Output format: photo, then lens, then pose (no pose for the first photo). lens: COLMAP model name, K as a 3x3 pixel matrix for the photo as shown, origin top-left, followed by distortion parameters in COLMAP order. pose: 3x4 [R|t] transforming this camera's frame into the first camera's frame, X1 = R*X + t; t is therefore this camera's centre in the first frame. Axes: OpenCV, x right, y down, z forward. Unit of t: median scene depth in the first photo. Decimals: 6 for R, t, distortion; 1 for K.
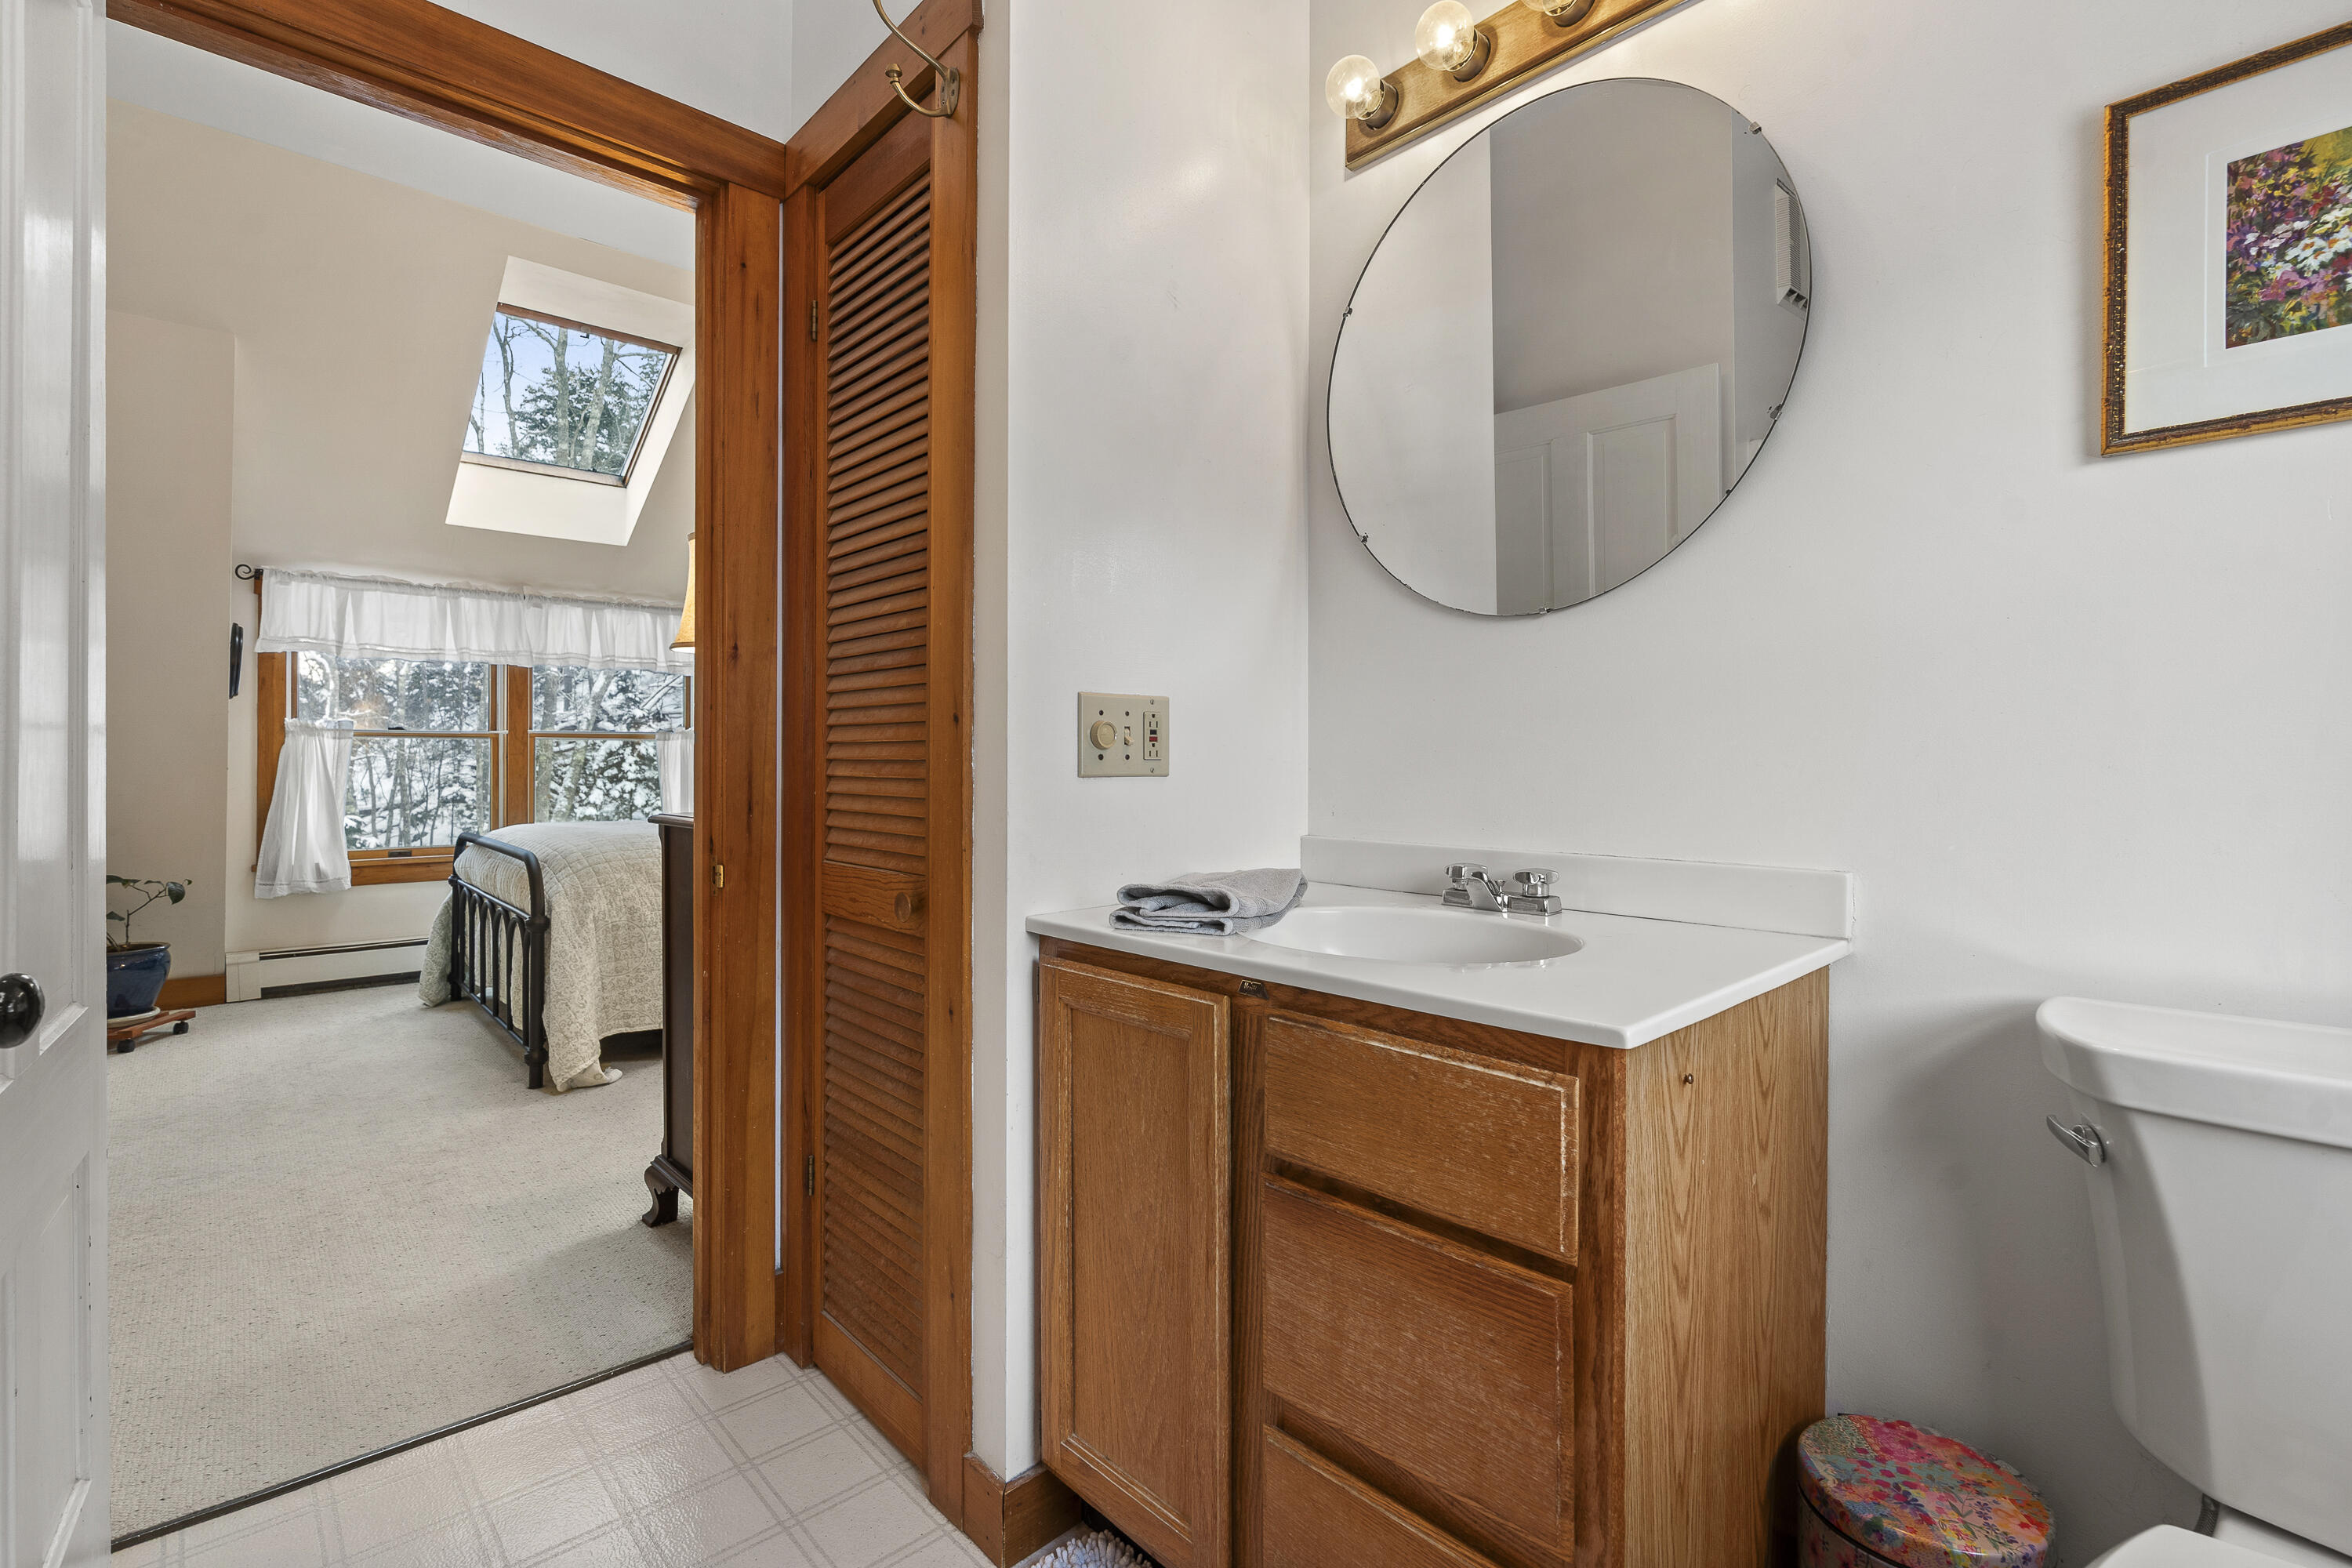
lens RADIAL K [[1059.6, 0, 1176.8], [0, 1059.6, 769.0], [0, 0, 1]] dist [0.000150, -0.000140]
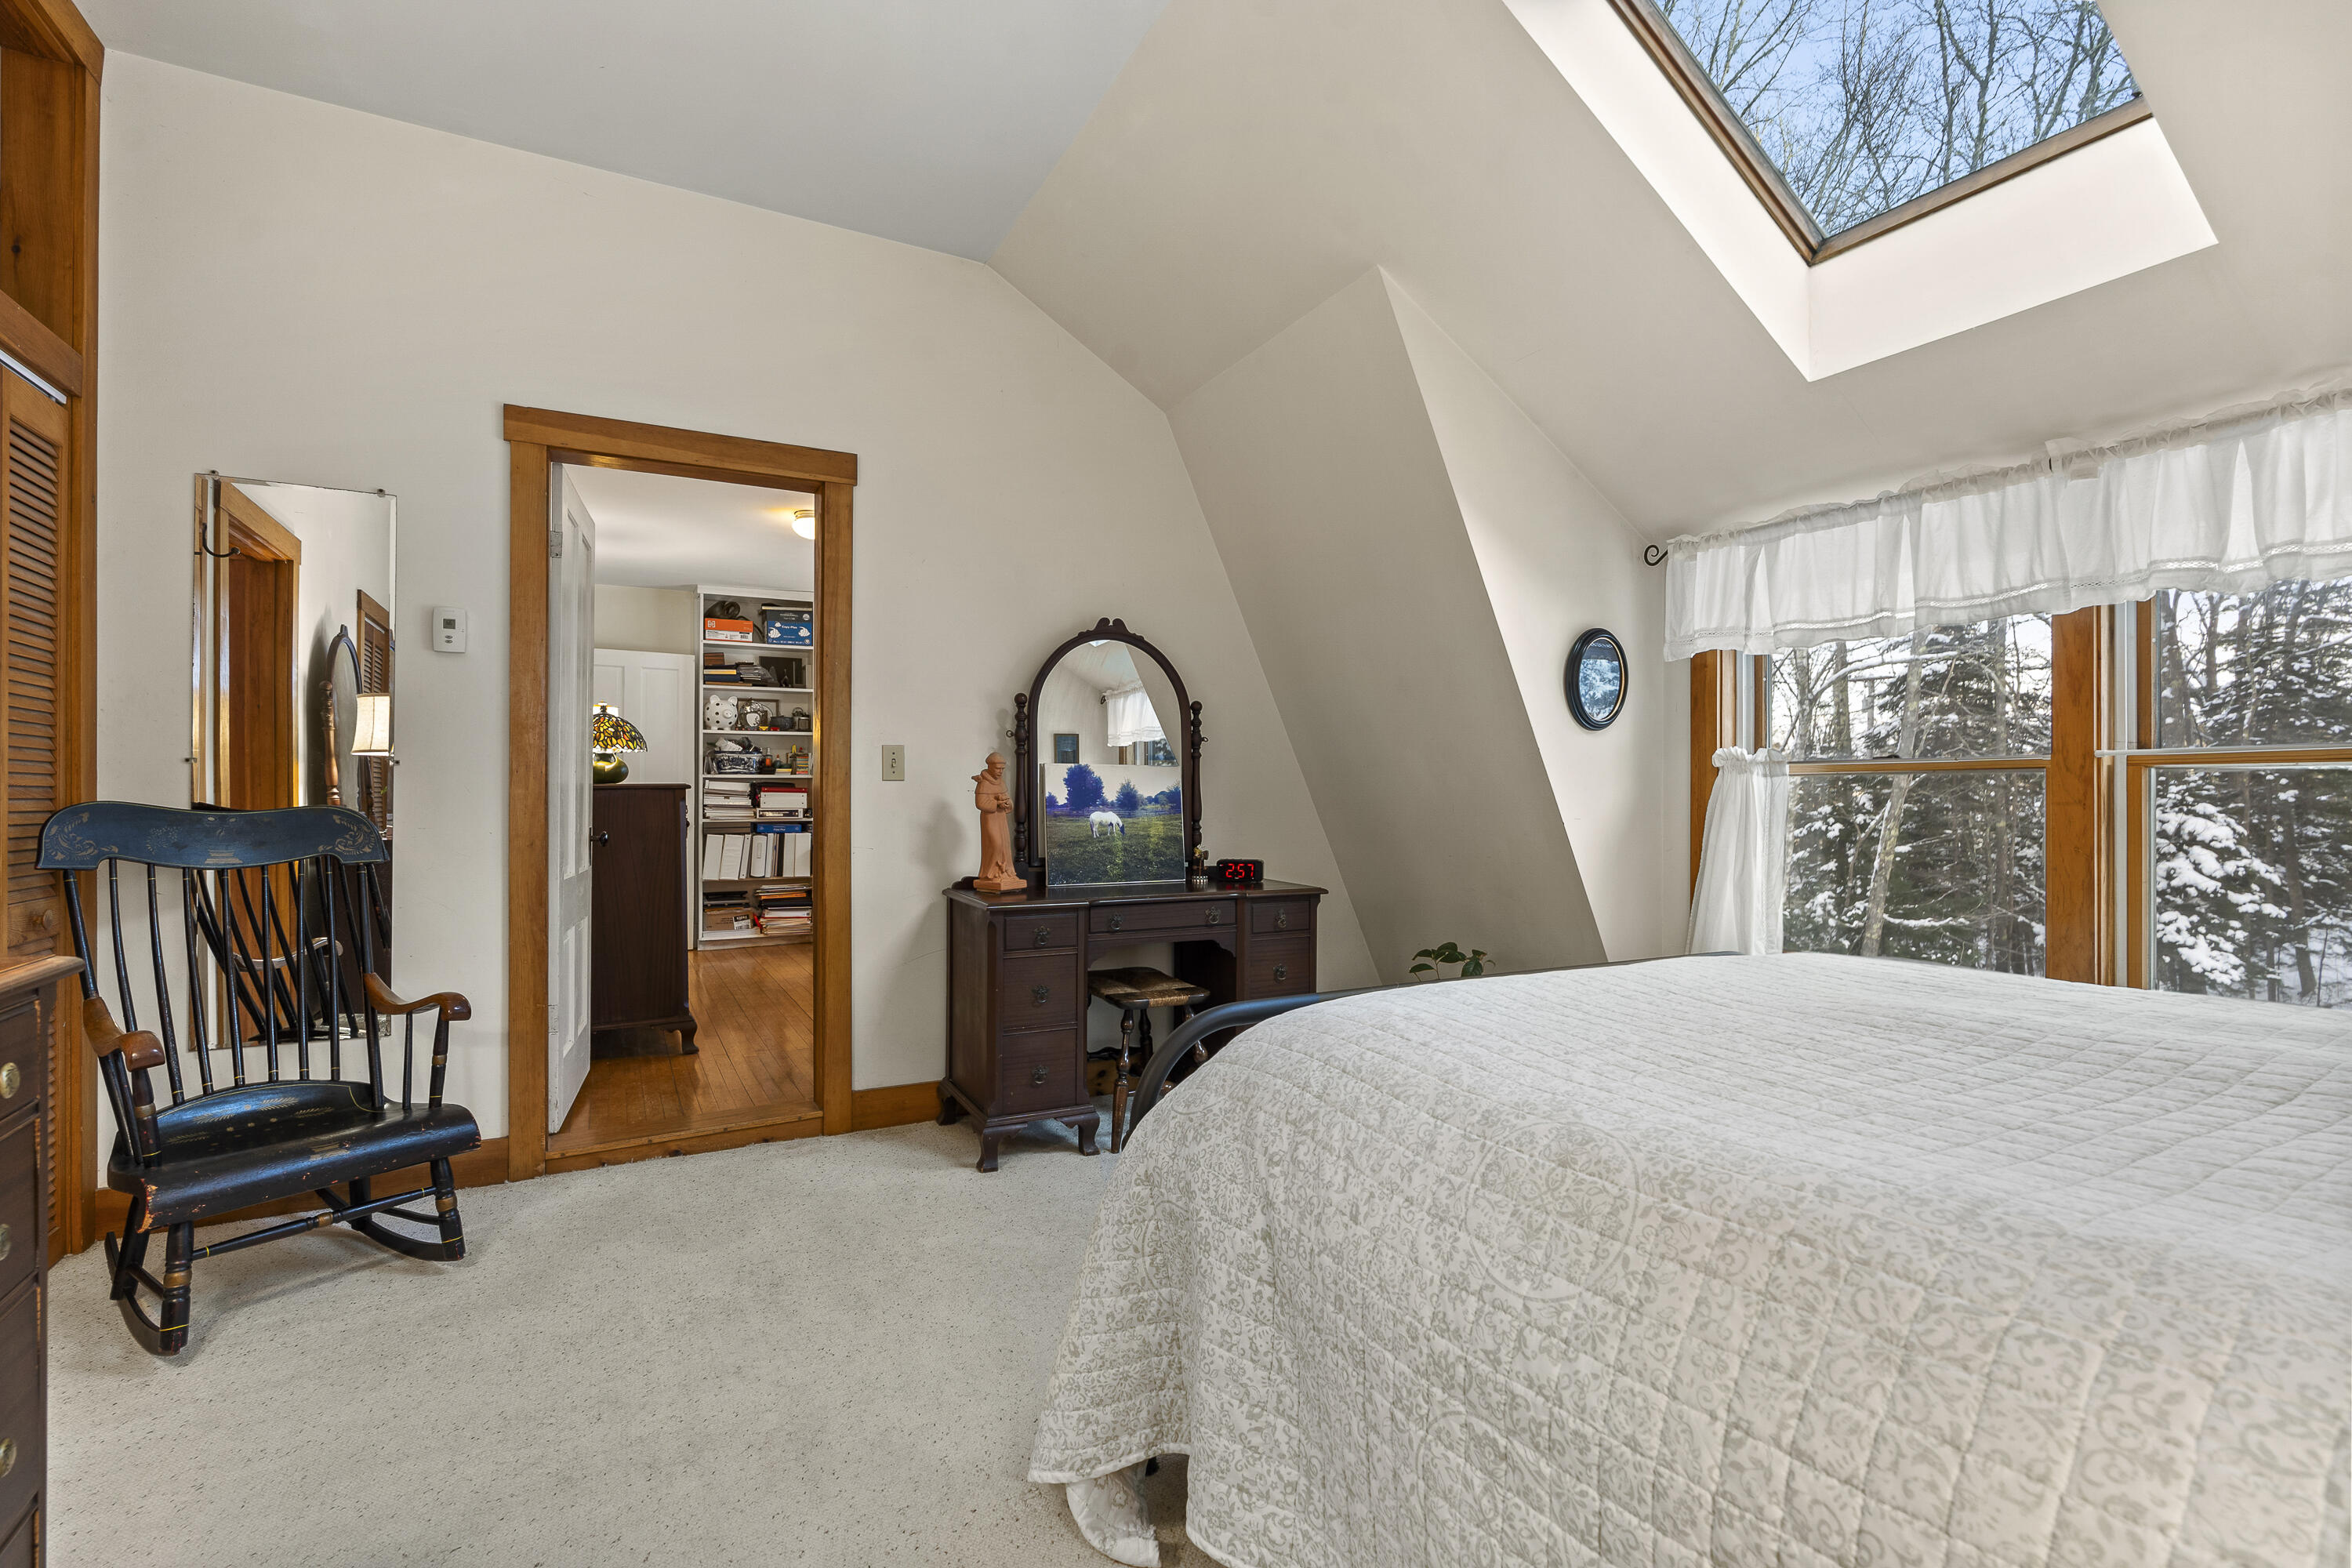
lens RADIAL K [[1059.6, 0, 1177.5], [0, 1059.6, 795.2], [0, 0, 1]] dist [0.000150, -0.000140]
pose [[-0.240068, -0.000352, -0.970756, -0.073388], [-0.005997, 0.999981, 0.001121, -0.015399], [0.970738, 0.006091, -0.240065, 0.760218]]
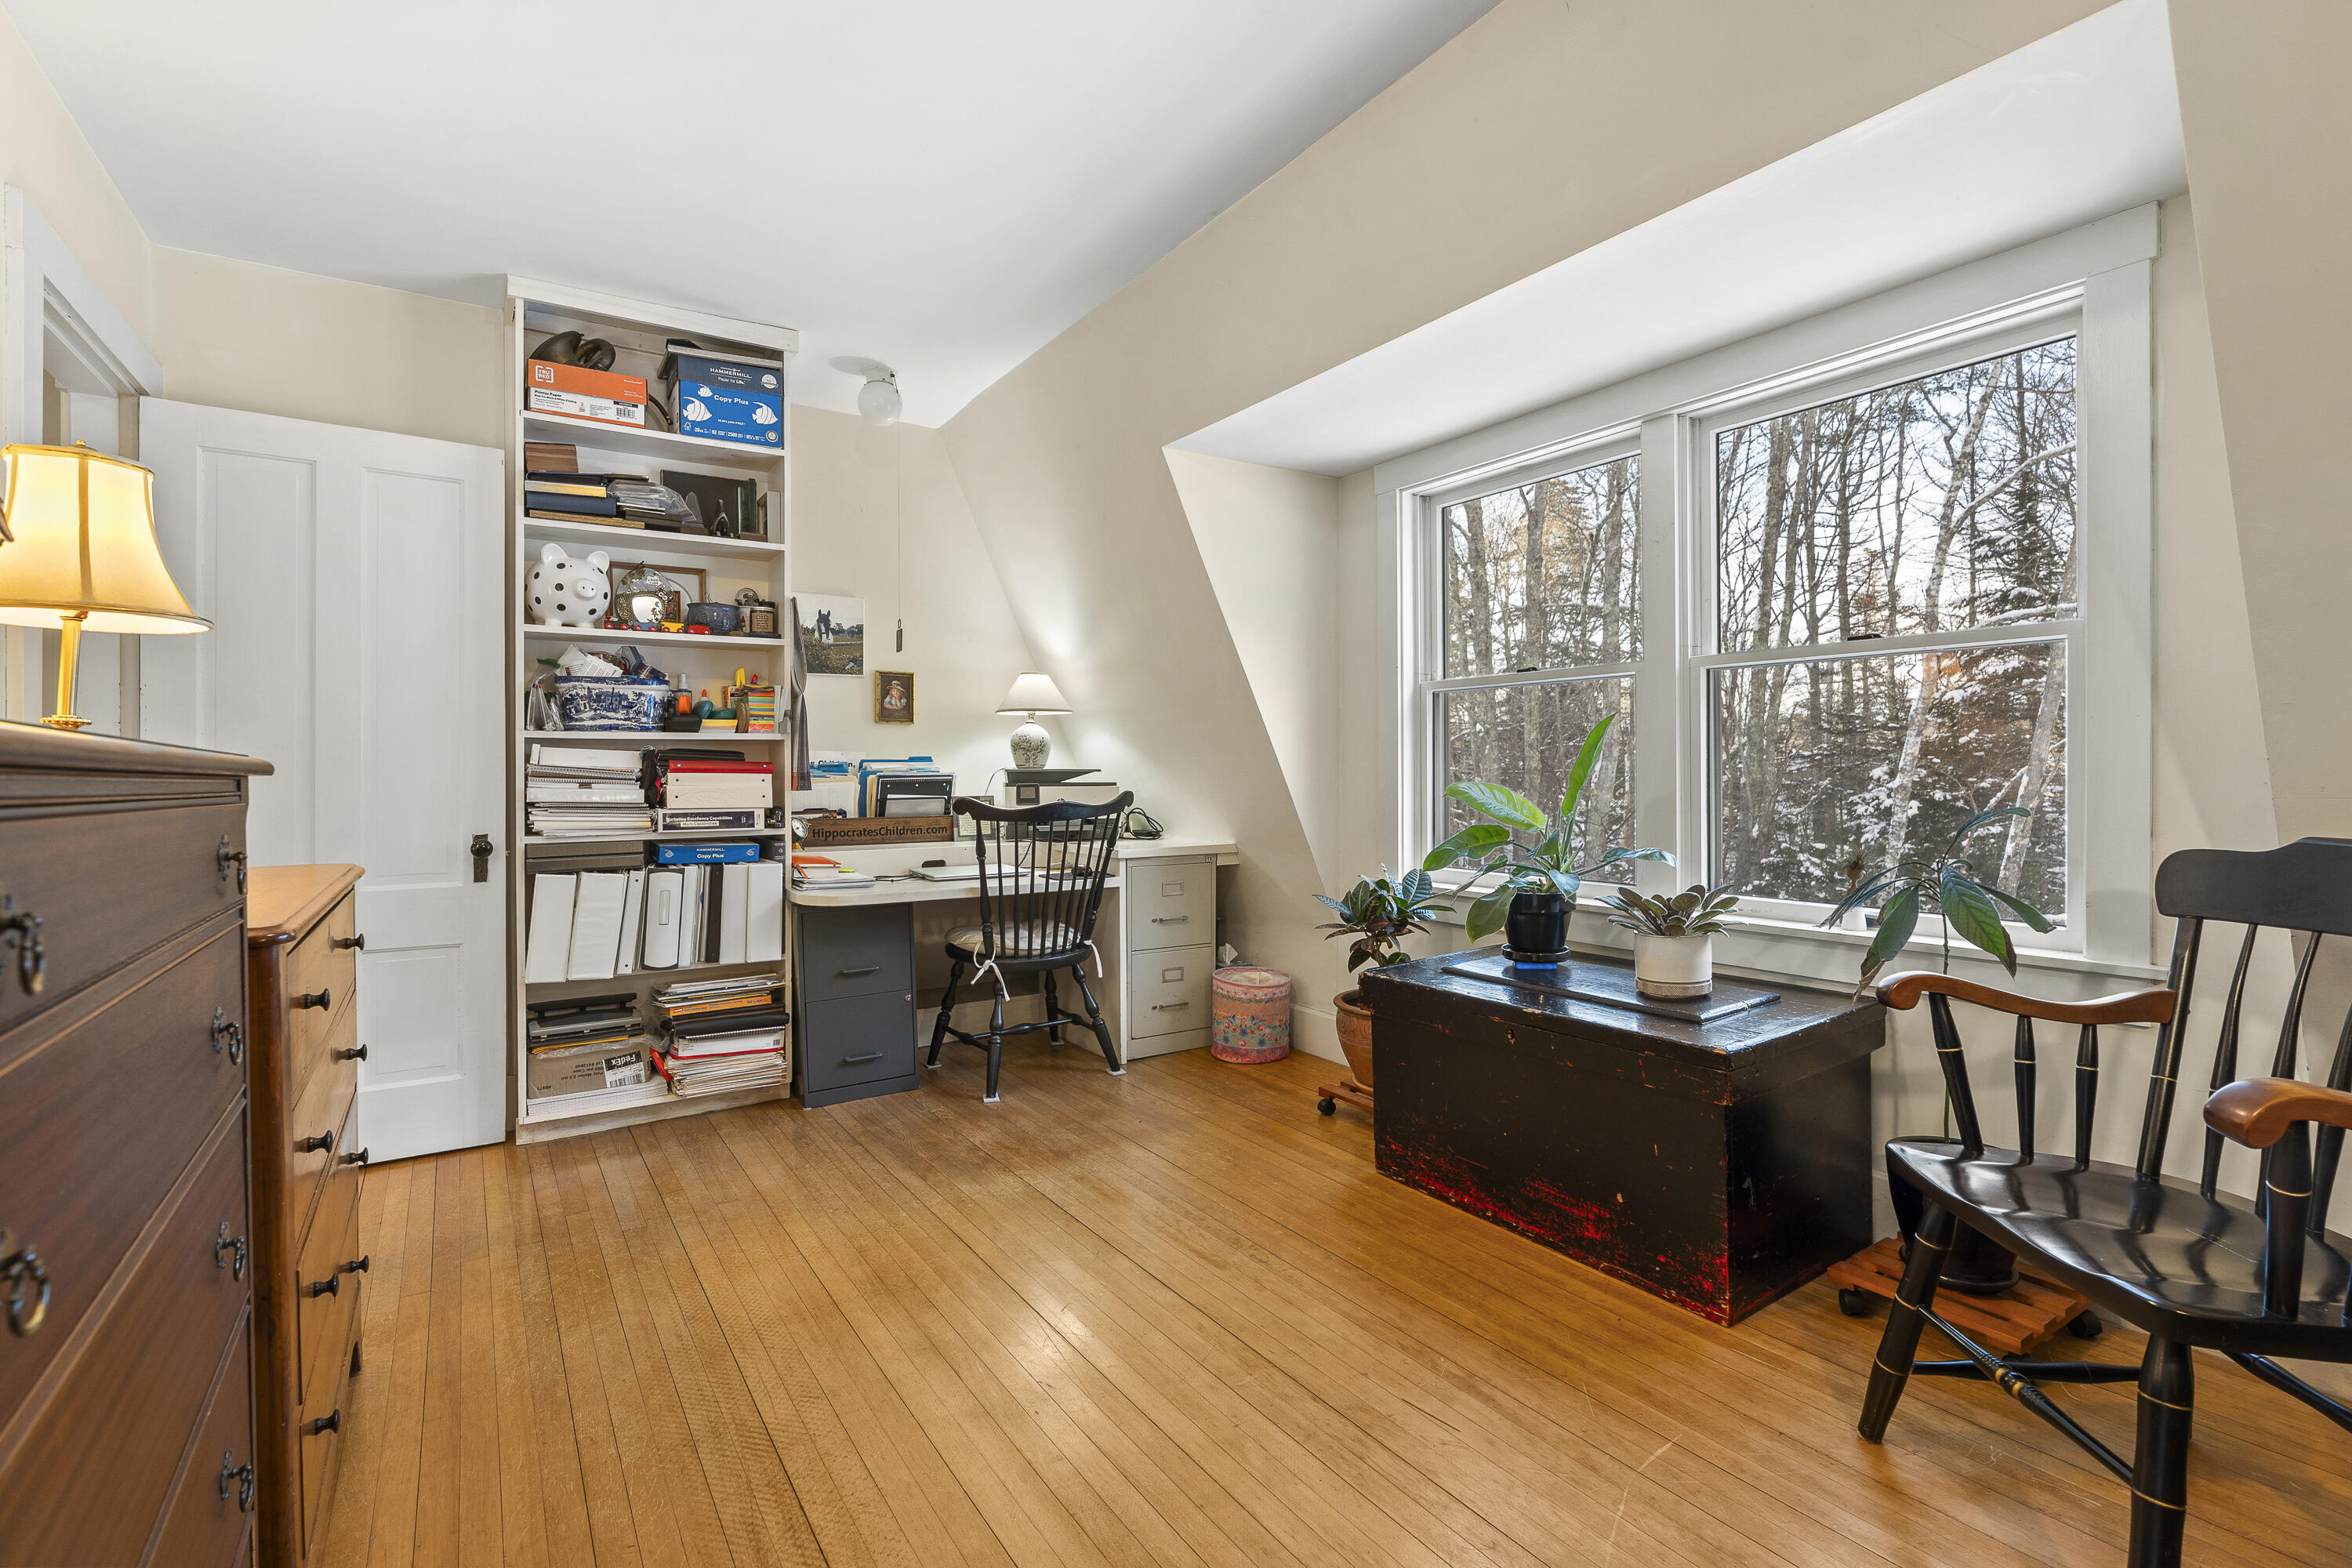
lens RADIAL K [[1059.6, 0, 1175.8], [0, 1059.6, 772.3], [0, 0, 1]] dist [0.000150, -0.000140]
pose [[-0.161553, -0.001010, -0.986864, -0.155537], [0.001068, 0.999999, -0.001198, -0.015151], [0.986864, -0.001247, -0.161551, 0.701208]]
